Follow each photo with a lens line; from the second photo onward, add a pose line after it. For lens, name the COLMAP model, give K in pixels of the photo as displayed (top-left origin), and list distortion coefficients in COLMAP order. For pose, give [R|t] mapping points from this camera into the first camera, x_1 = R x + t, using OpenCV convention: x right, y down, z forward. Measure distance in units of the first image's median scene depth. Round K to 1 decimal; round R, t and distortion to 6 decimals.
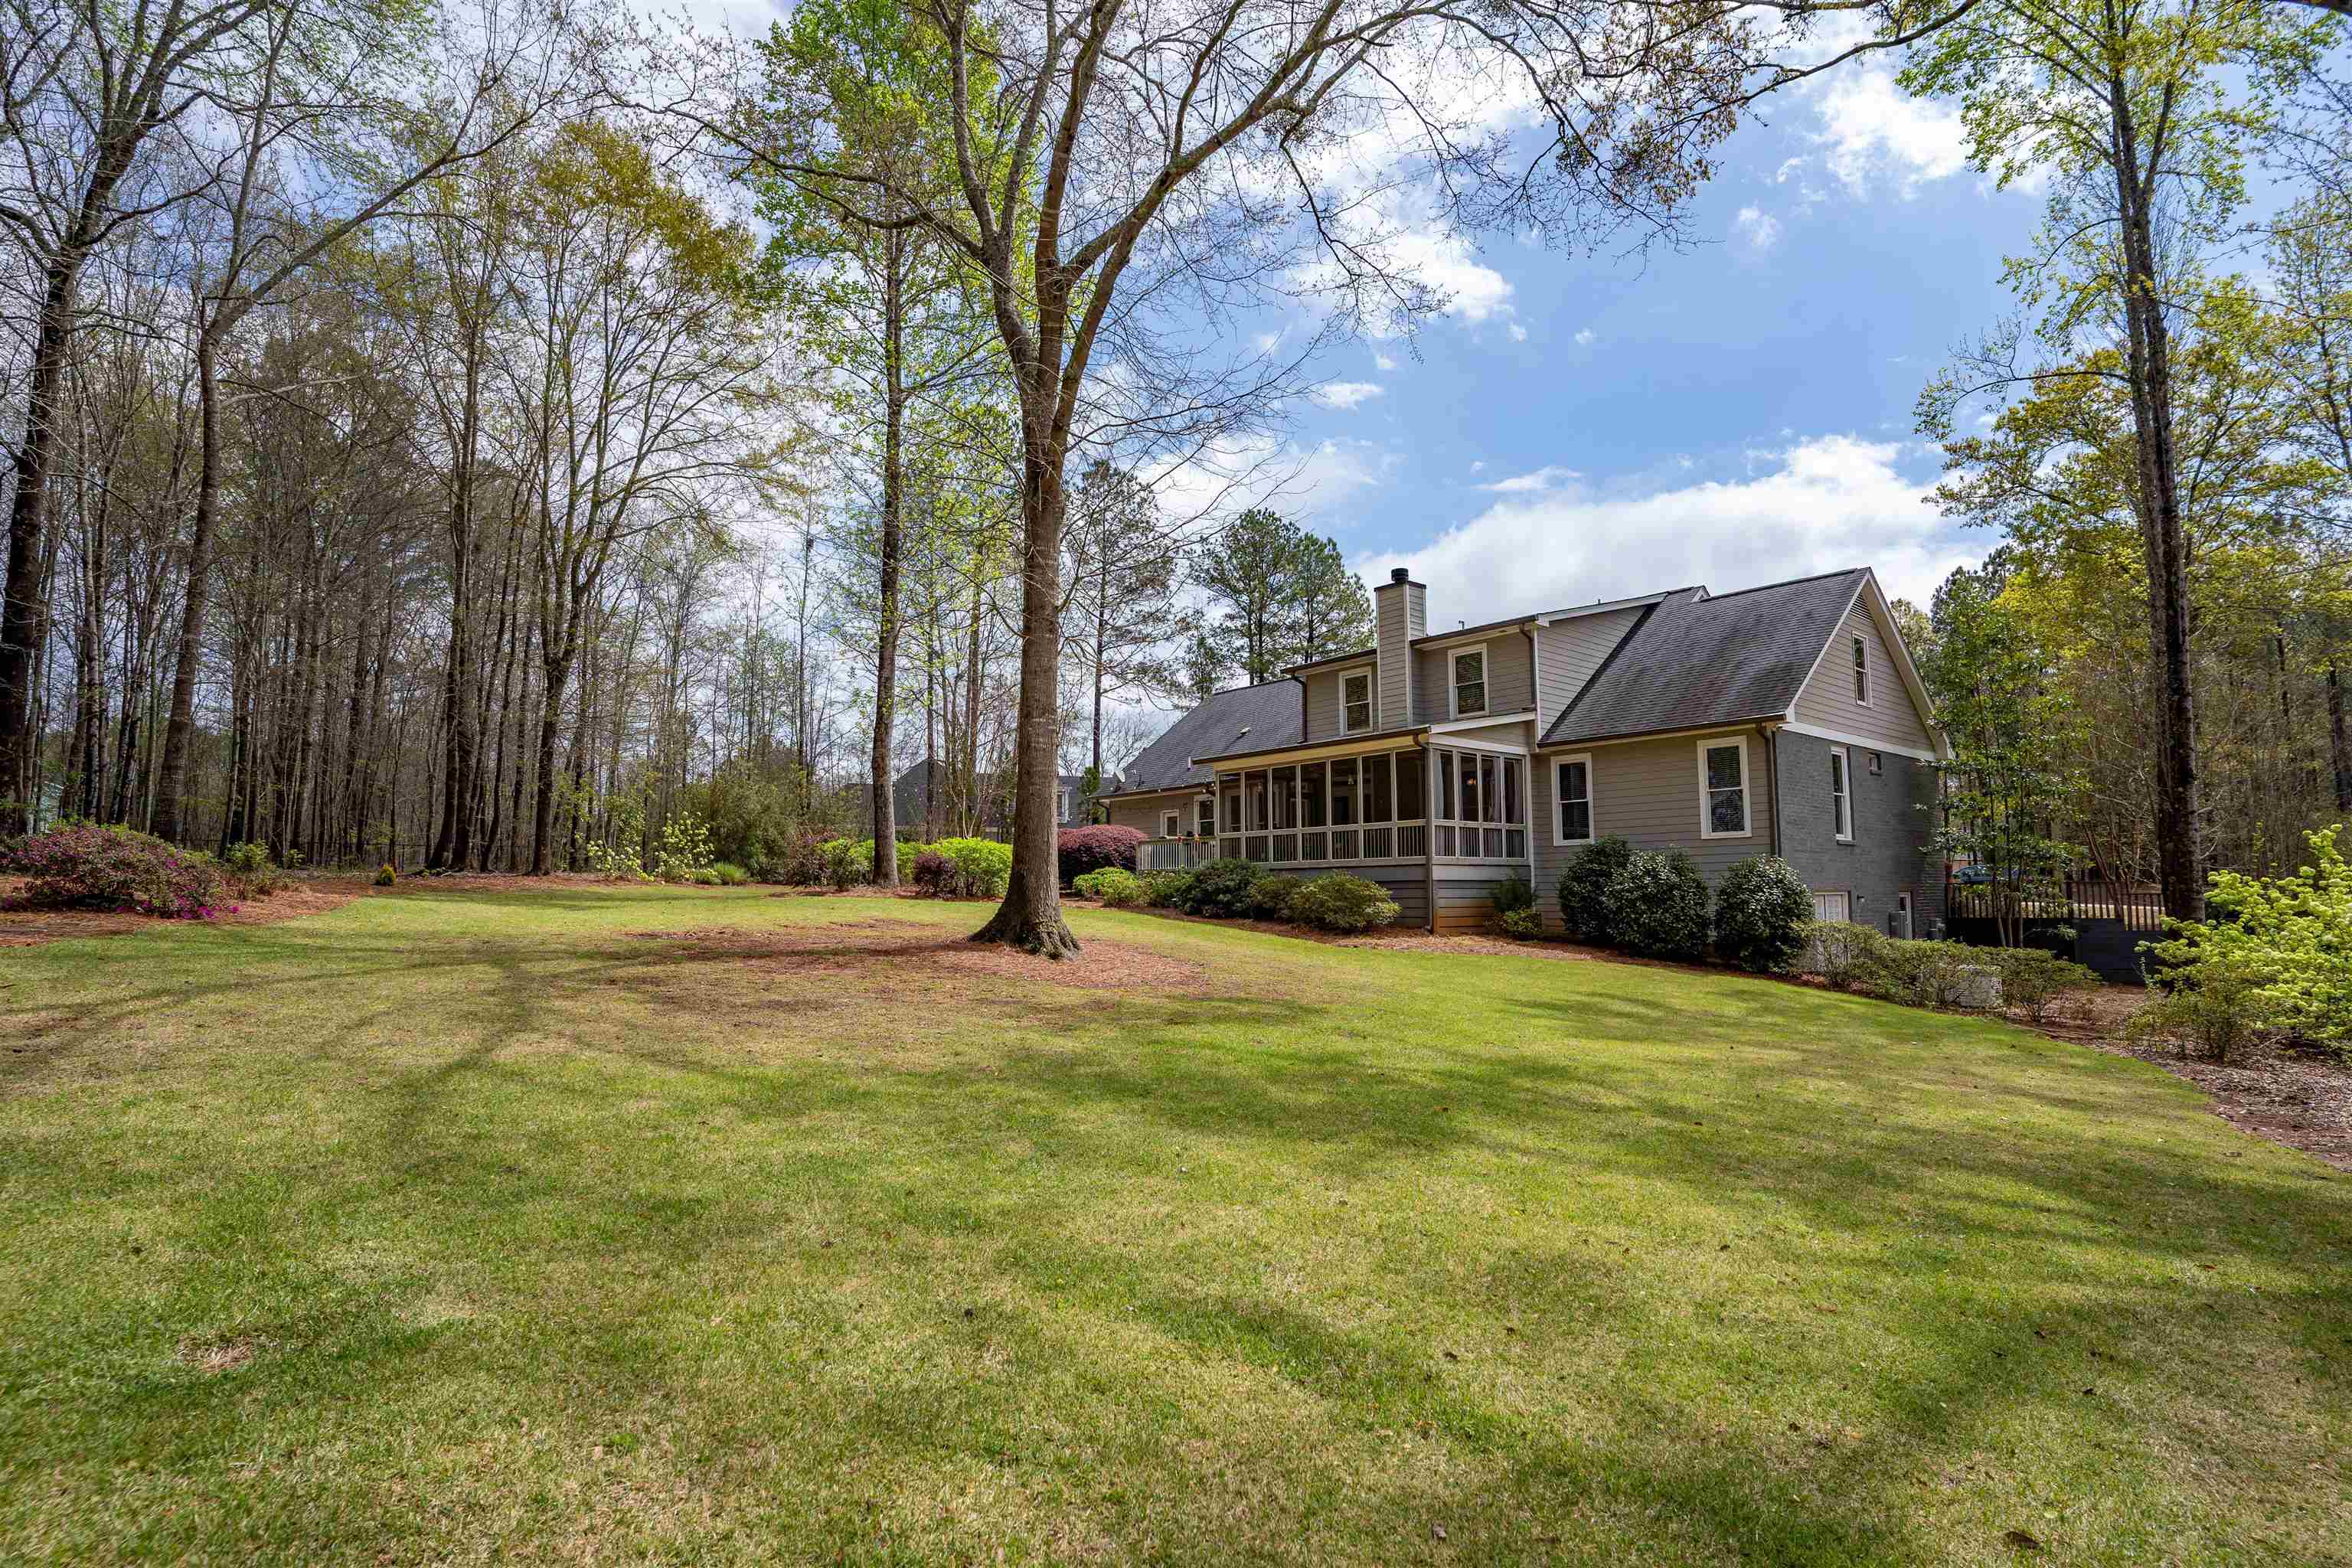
lens RADIAL K [[1205.0, 0, 1176.0], [0, 1205.0, 784.0], [0, 0, 1]] dist [-0.084627, 0.050123]
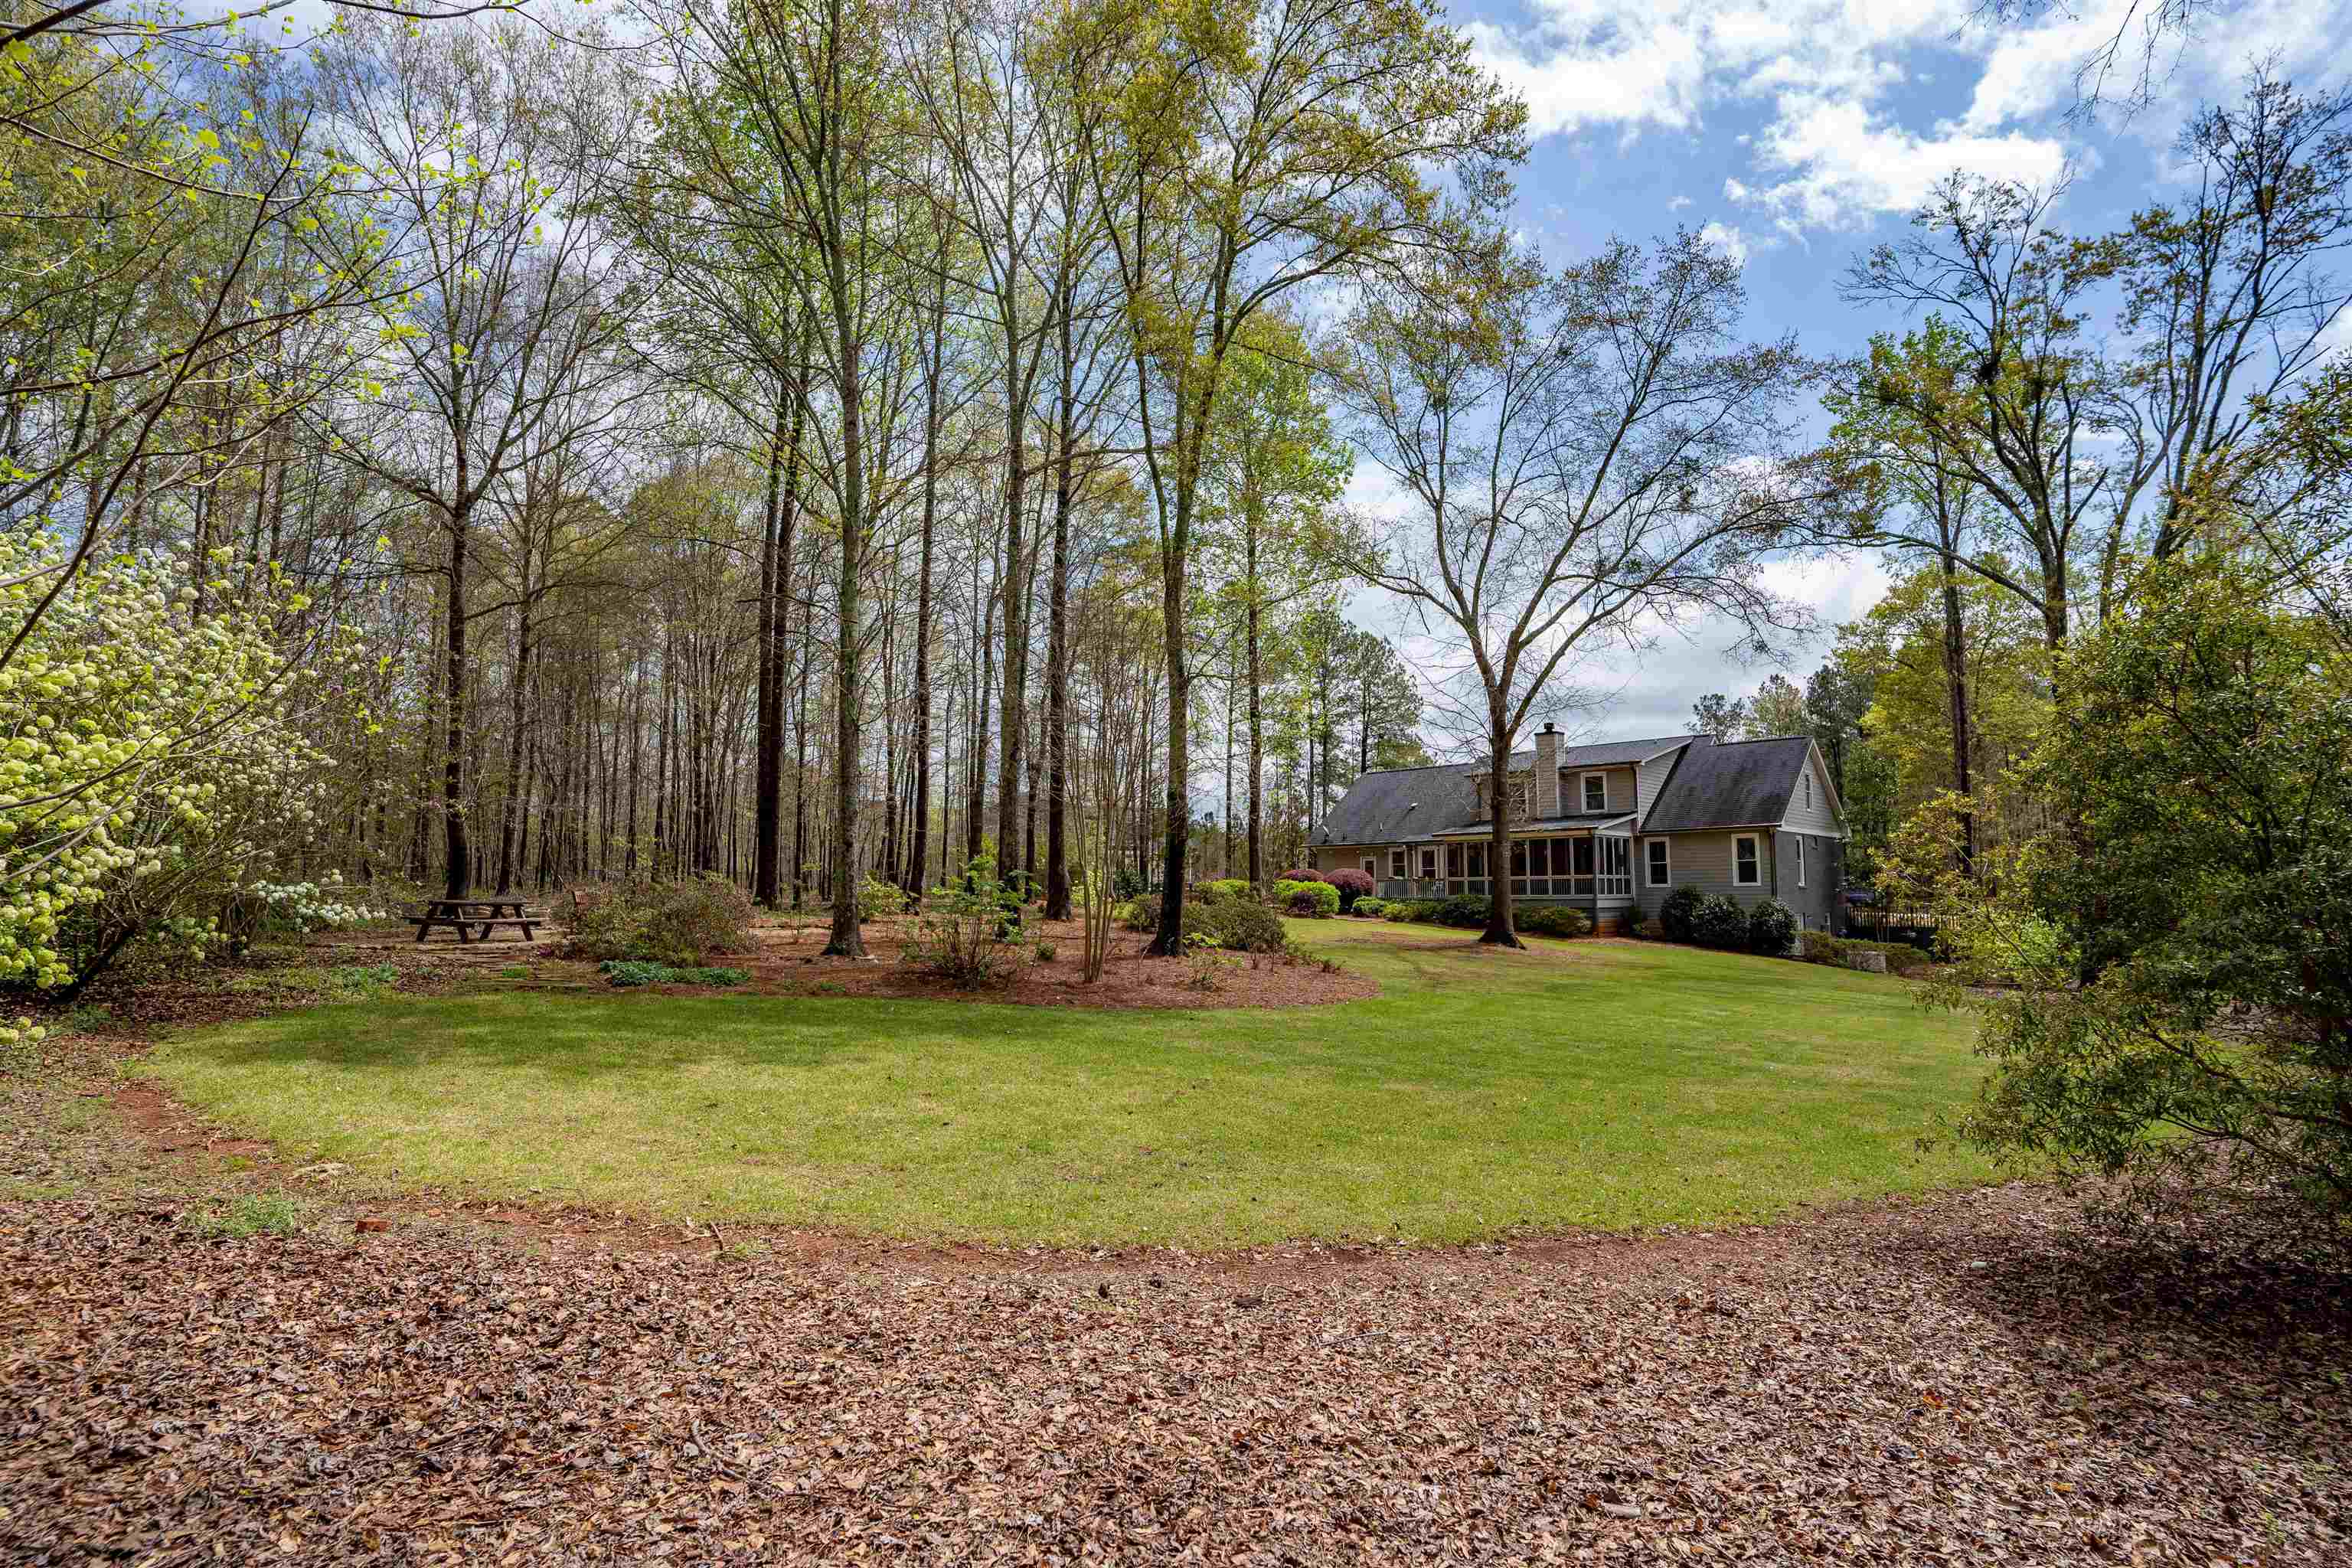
lens RADIAL K [[1186.9, 0, 1159.2], [0, 1186.9, 791.9], [0, 0, 1]] dist [-0.082707, 0.040607]
pose [[0.995755, 0.007826, 0.091707, -0.608659], [-0.008528, 0.999937, 0.007271, -0.103472], [-0.091644, -0.008023, 0.995760, -0.729837]]
